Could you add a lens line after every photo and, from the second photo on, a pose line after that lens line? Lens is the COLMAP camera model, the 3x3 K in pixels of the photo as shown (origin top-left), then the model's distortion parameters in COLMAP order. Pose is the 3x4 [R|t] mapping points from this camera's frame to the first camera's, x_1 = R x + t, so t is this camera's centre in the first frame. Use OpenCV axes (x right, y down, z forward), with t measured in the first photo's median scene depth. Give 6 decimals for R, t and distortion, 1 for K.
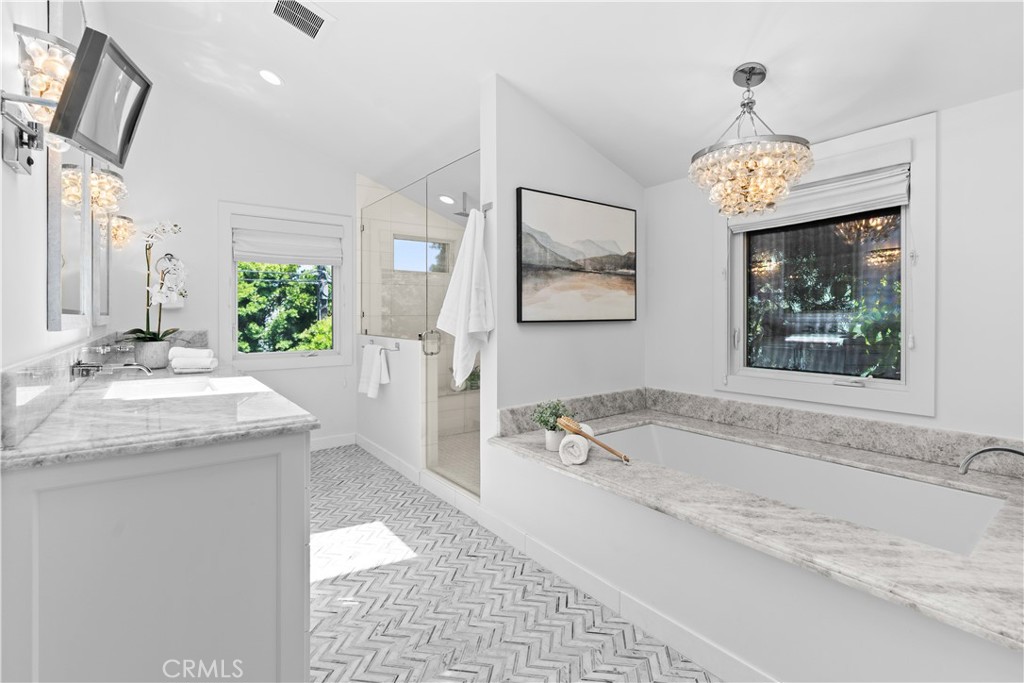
lens RADIAL K [[479.1, 0, 514.5], [0, 479.1, 349.4], [0, 0, 1]] dist [-0.007068, 0.000137]
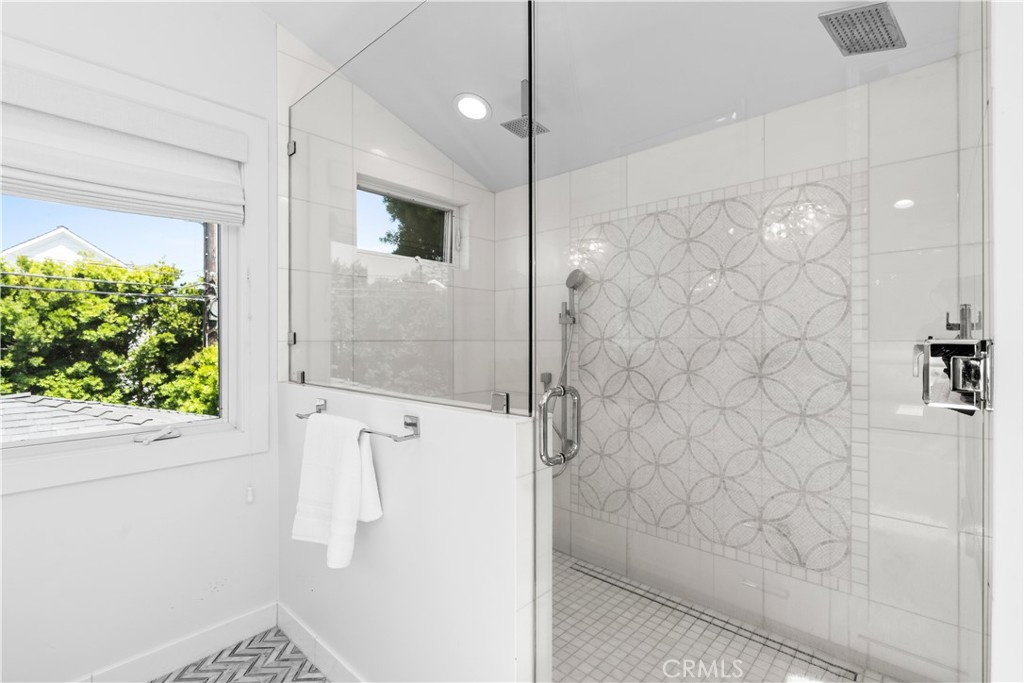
lens RADIAL K [[479.1, 0, 514.5], [0, 479.1, 349.4], [0, 0, 1]] dist [-0.007068, 0.000137]
pose [[0.983347, -0.008492, 0.181538, -0.055250], [0.017609, 0.998660, -0.048669, -0.010372], [-0.180881, 0.051056, 0.982179, 0.147599]]
